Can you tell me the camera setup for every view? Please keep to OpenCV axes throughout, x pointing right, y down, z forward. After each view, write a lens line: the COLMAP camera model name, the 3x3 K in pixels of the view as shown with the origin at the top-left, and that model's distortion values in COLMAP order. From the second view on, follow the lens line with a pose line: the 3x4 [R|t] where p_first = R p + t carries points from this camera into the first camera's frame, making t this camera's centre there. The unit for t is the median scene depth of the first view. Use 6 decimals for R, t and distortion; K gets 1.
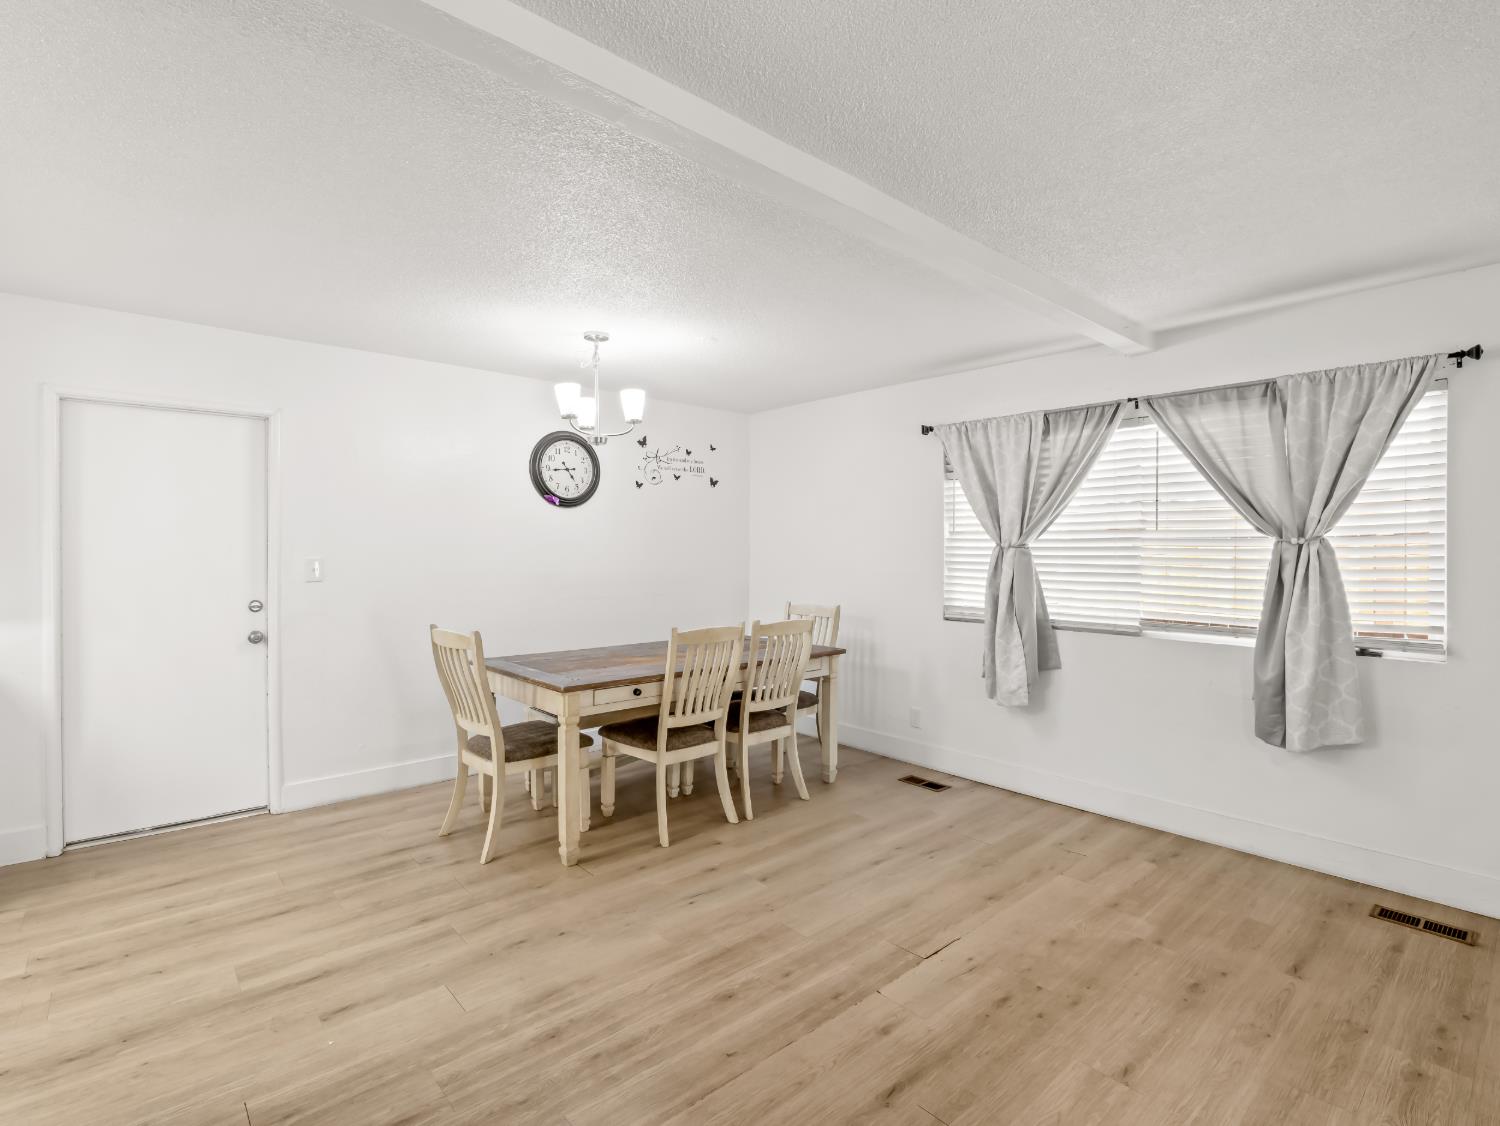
lens RADIAL K [[731.0, 0, 746.8], [0, 731.0, 557.6], [0, 0, 1]] dist [-0.010810, 0.001043]
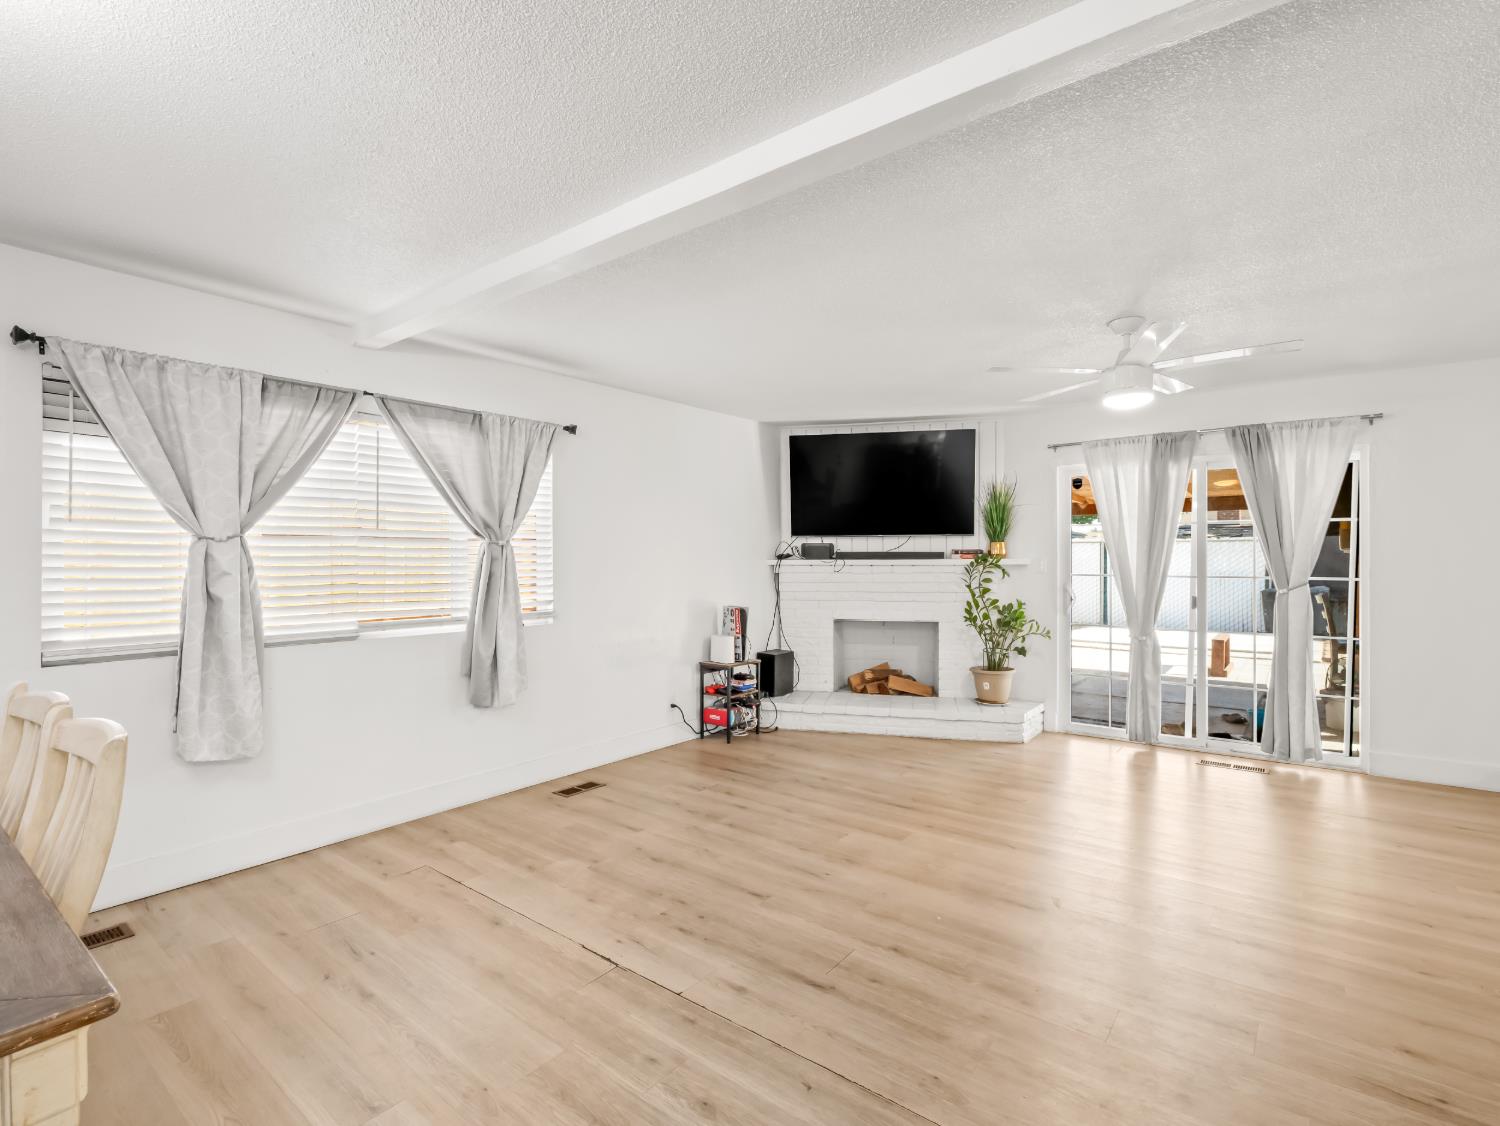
lens RADIAL K [[731.0, 0, 746.8], [0, 731.0, 557.6], [0, 0, 1]] dist [-0.010810, 0.001043]
pose [[-0.181621, -0.004605, 0.983358, -0.606269], [0.011702, 0.999908, 0.006844, -0.000564], [-0.983299, 0.012750, -0.181550, 0.815117]]
